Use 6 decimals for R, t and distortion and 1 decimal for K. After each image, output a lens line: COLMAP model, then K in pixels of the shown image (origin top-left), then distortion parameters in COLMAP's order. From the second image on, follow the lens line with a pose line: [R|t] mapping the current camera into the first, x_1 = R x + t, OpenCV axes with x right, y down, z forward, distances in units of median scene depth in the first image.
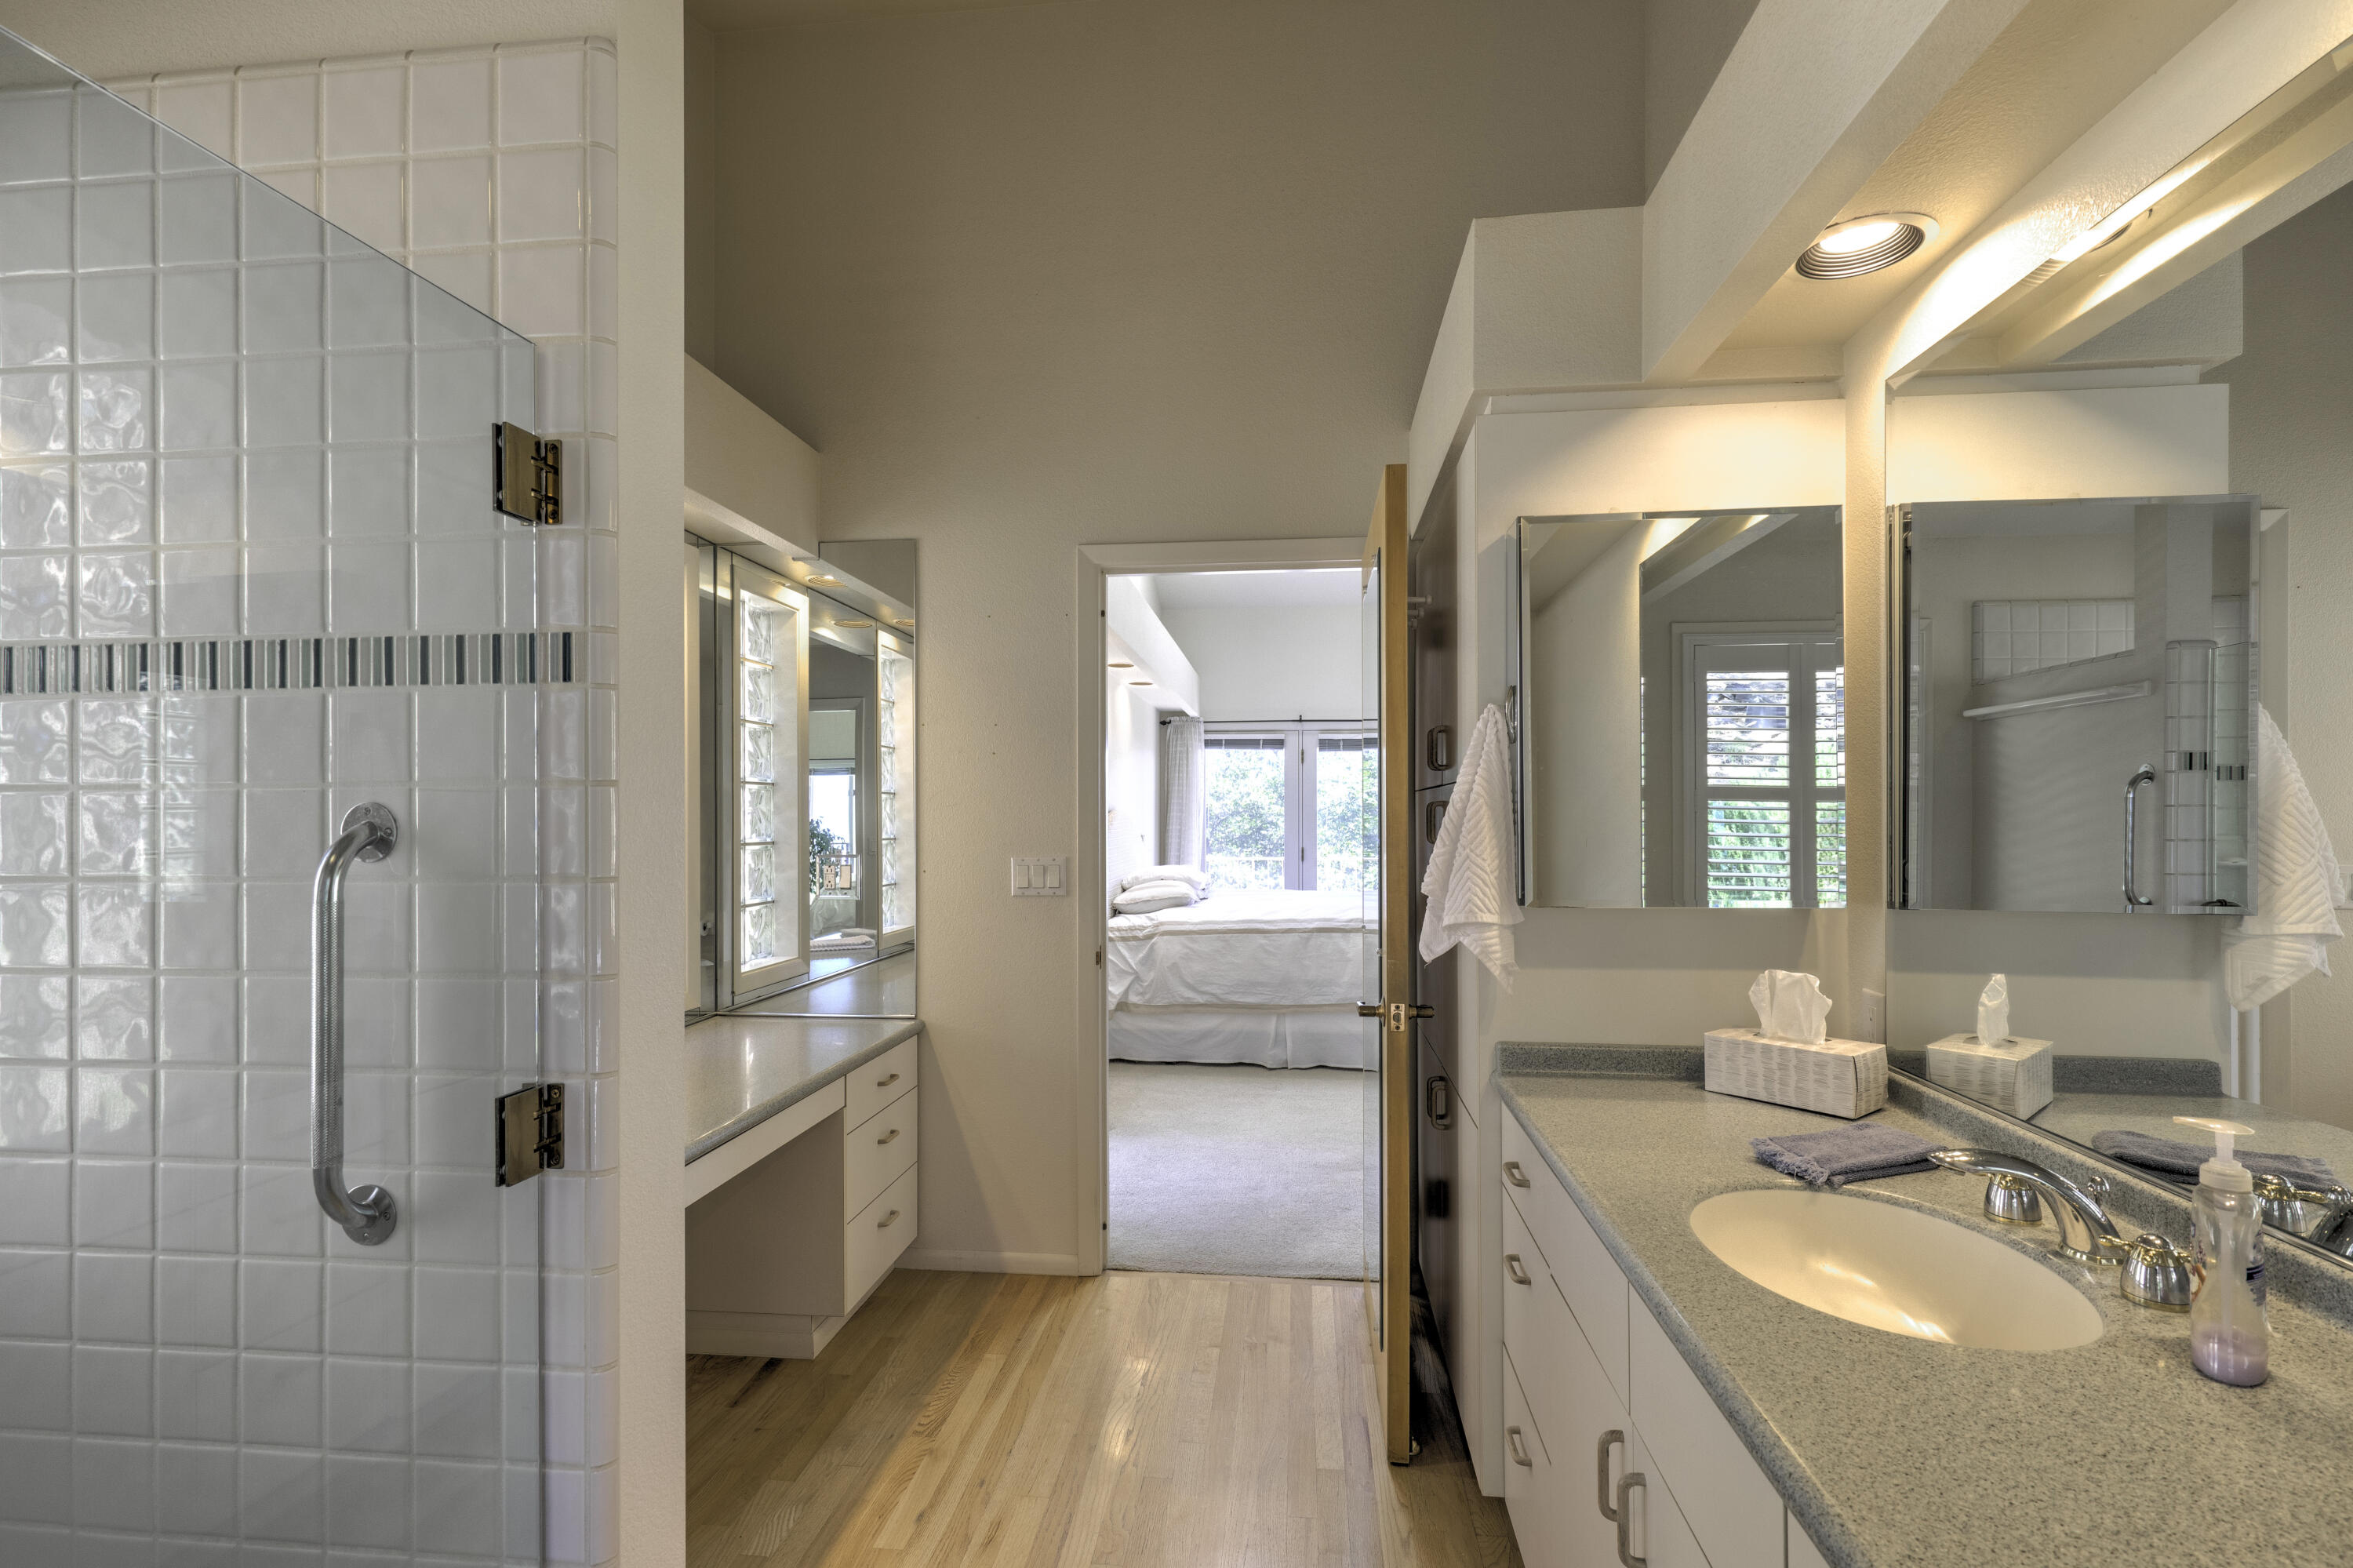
lens RADIAL K [[1079.5, 0, 1182.1], [0, 1079.5, 804.4], [0, 0, 1]] dist [-0.001150, 0.000514]
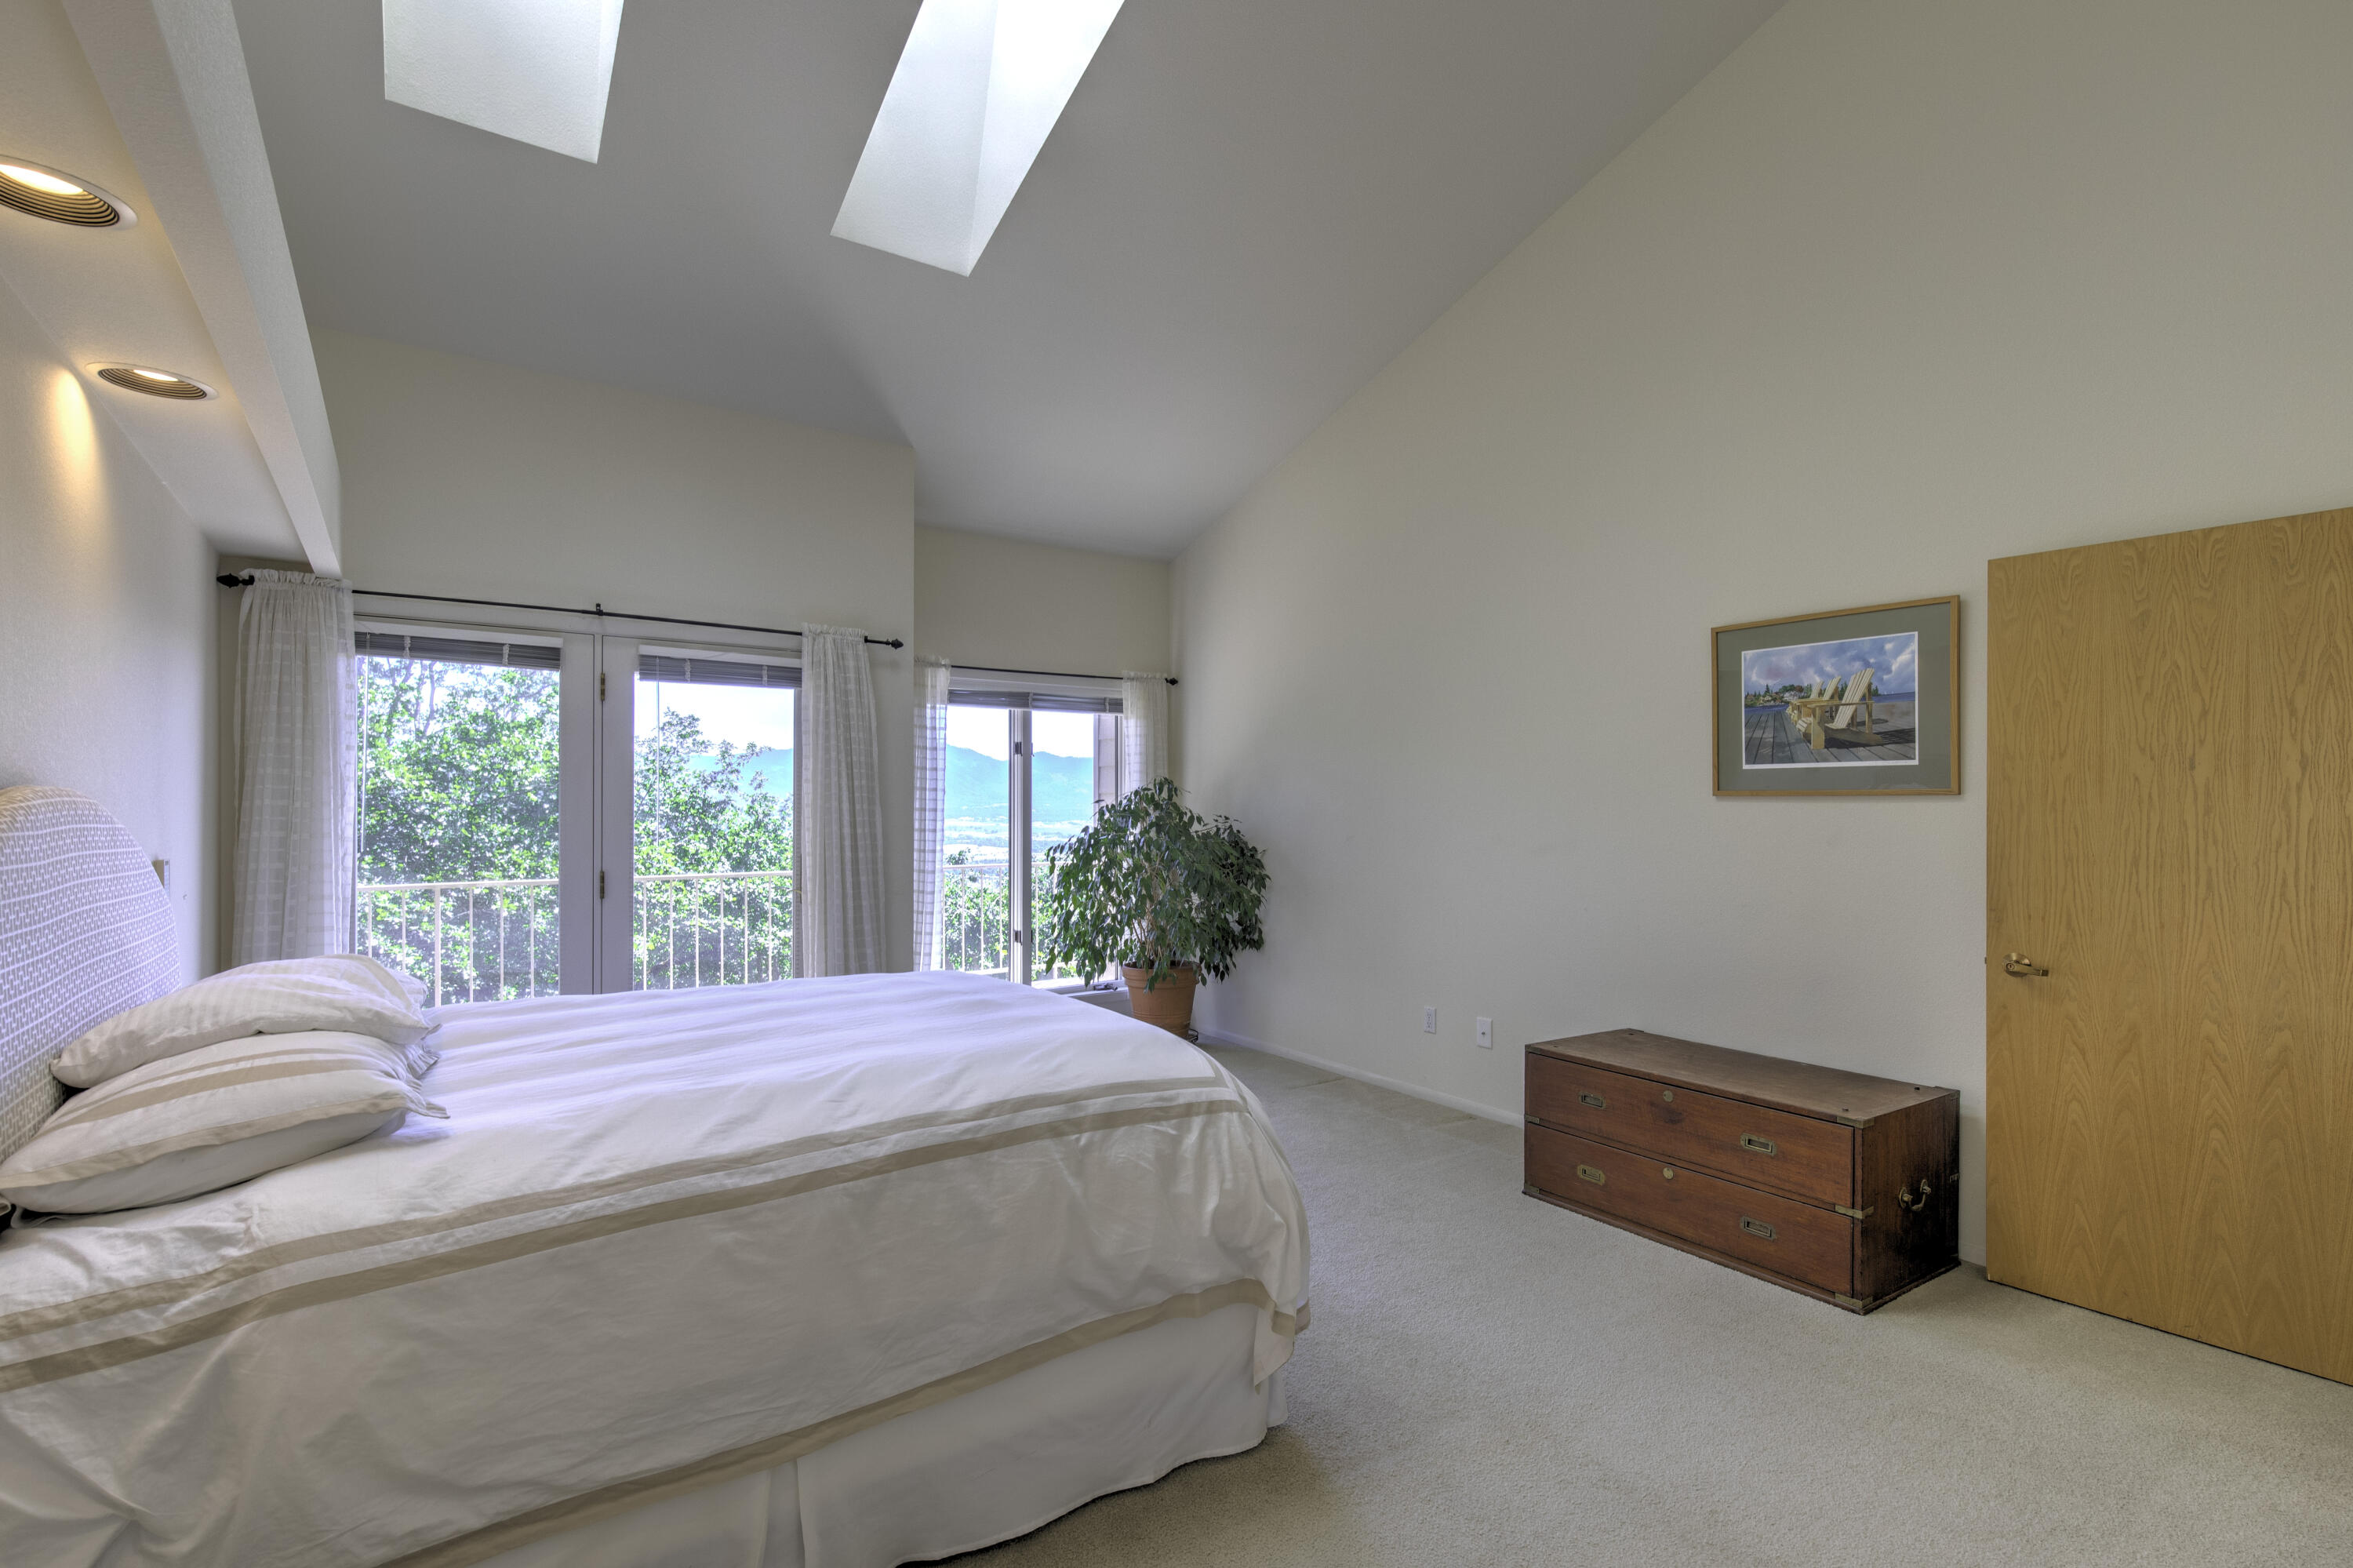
lens RADIAL K [[1079.5, 0, 1182.6], [0, 1079.5, 787.2], [0, 0, 1]] dist [-0.001150, 0.000514]
pose [[0.746486, 0.008637, 0.665345, -0.026231], [-0.006132, 0.999963, -0.006101, 0.004243], [-0.665373, 0.000475, 0.746511, 0.620924]]
